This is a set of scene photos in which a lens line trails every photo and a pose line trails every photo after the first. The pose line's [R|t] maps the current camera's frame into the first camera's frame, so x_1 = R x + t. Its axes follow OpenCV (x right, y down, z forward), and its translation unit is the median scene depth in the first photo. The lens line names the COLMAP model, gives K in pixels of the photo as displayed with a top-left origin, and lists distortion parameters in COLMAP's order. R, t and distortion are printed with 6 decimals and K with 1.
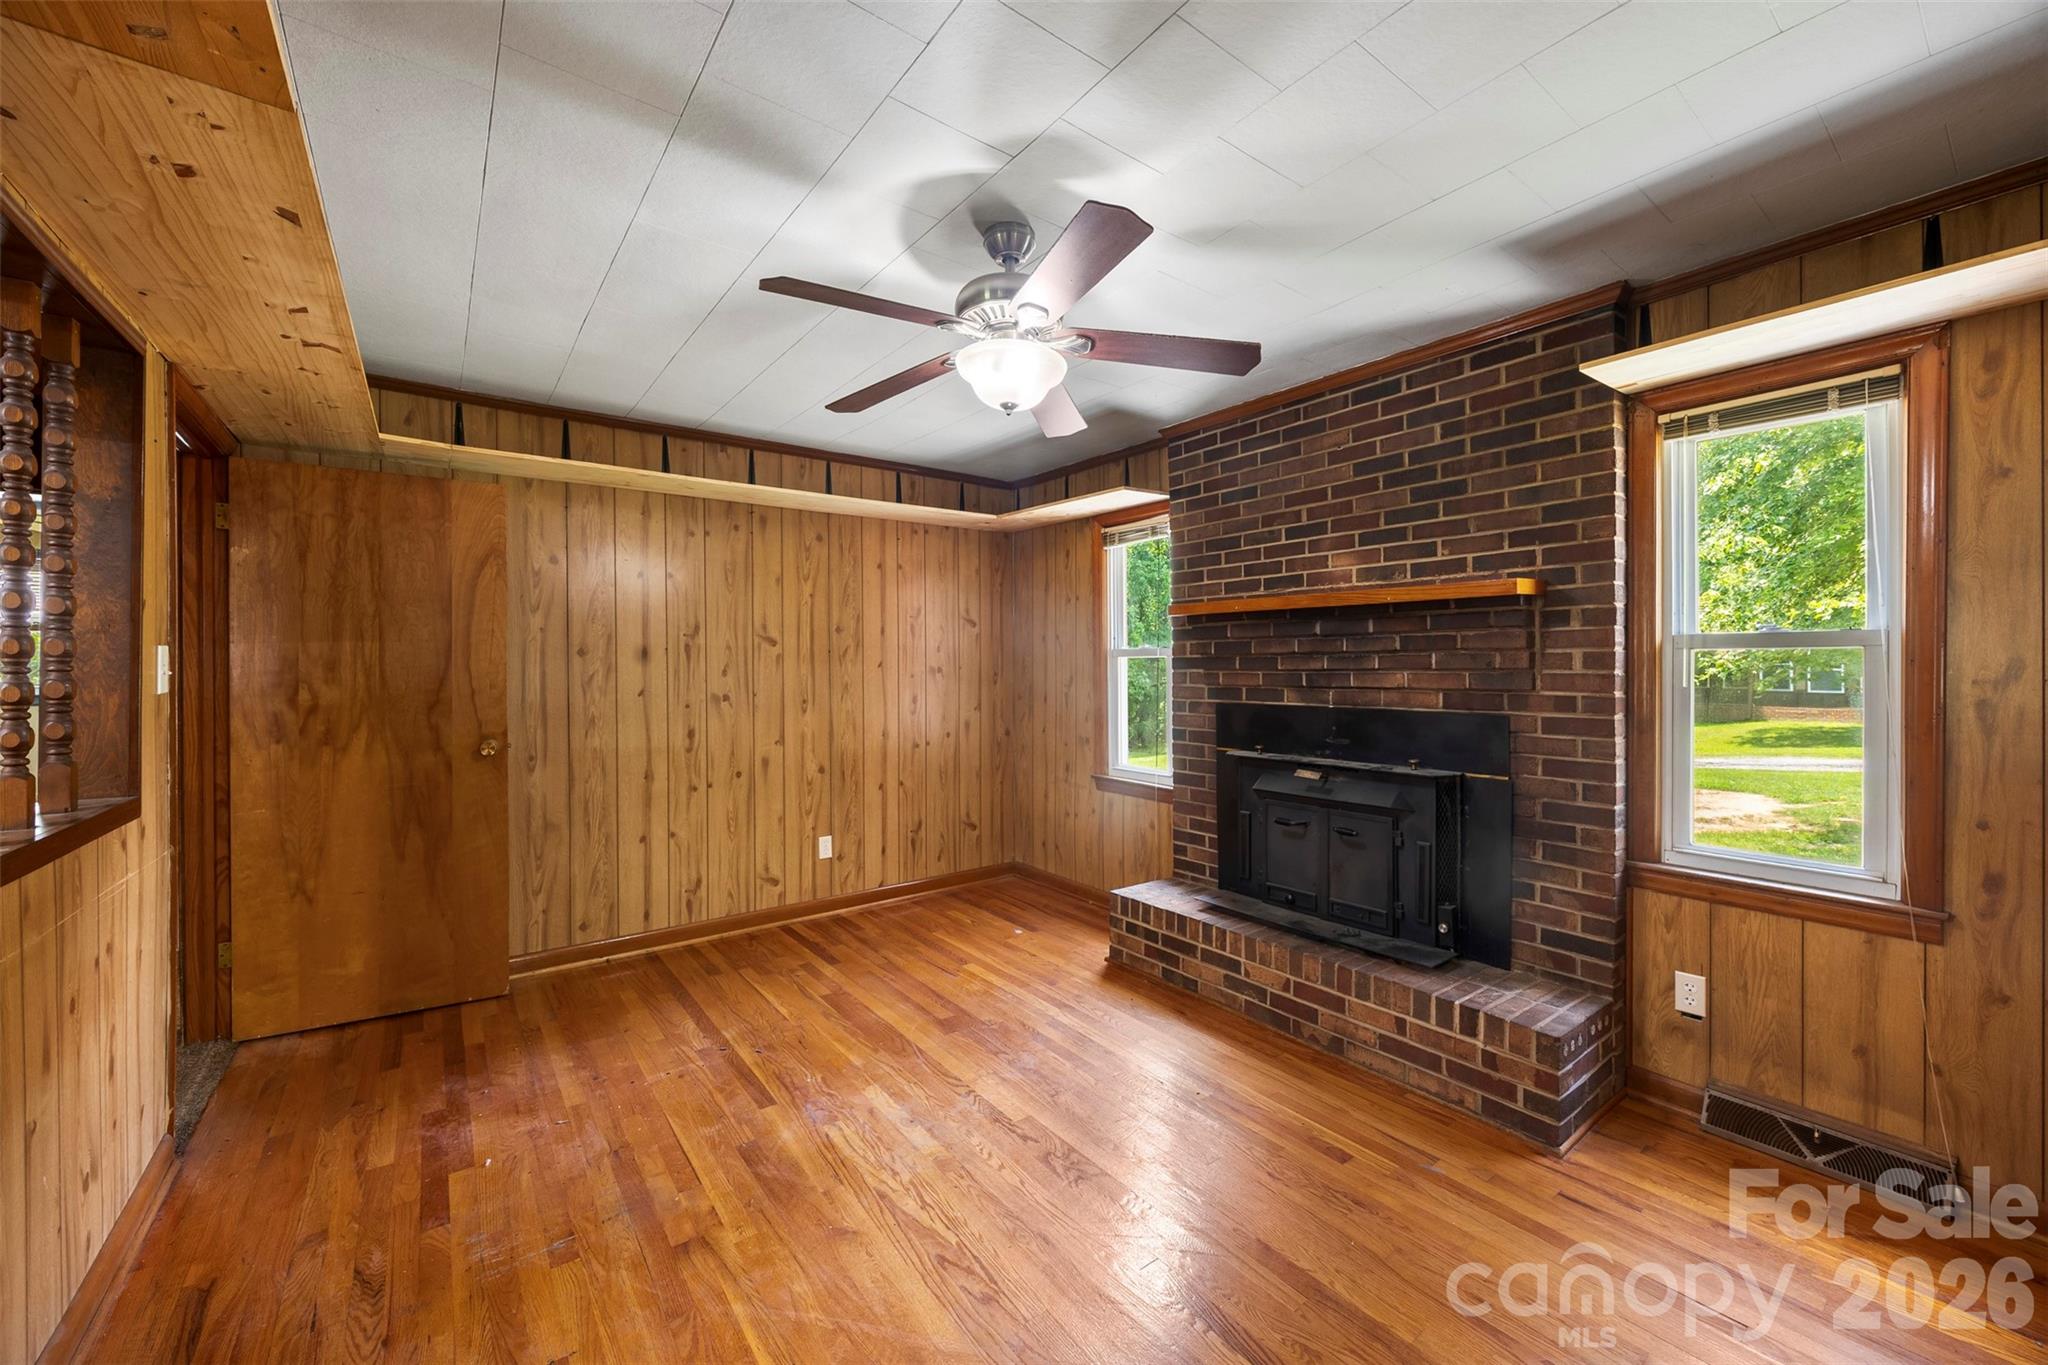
lens RADIAL K [[788.6, 0, 1021.7], [0, 788.6, 672.6], [0, 0, 1]] dist [-0.000534, -0.000015]
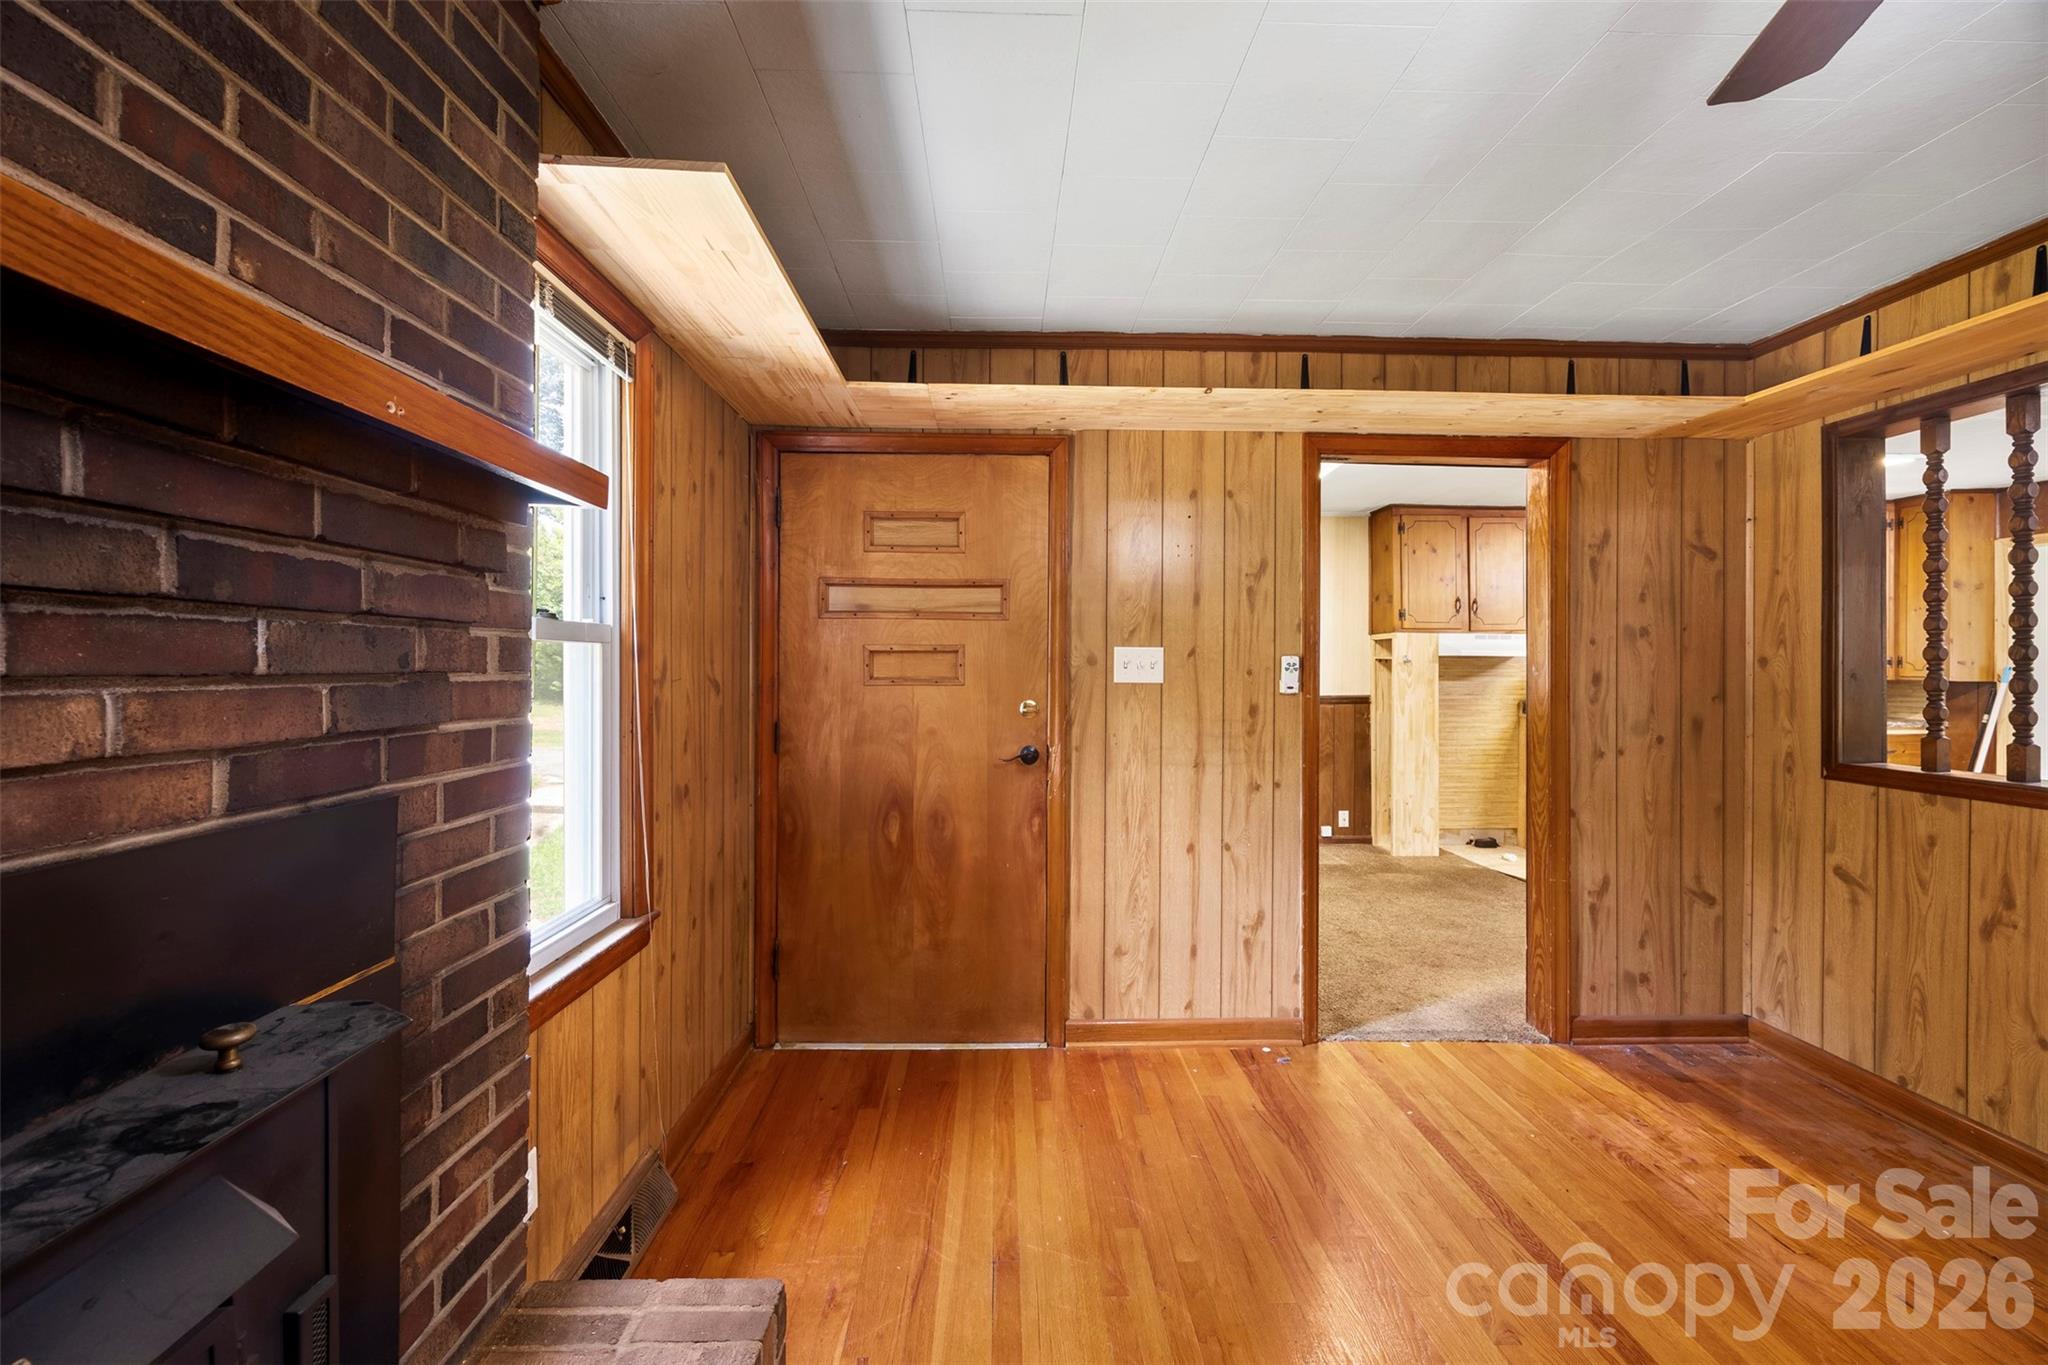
lens RADIAL K [[788.6, 0, 1024.7], [0, 788.6, 665.4], [0, 0, 1]] dist [-0.000534, -0.000015]
pose [[-0.811074, -0.003598, 0.584932, 0.147779], [0.000189, 0.999979, 0.006412, -0.010773], [-0.584943, 0.005311, -0.811057, 1.147134]]
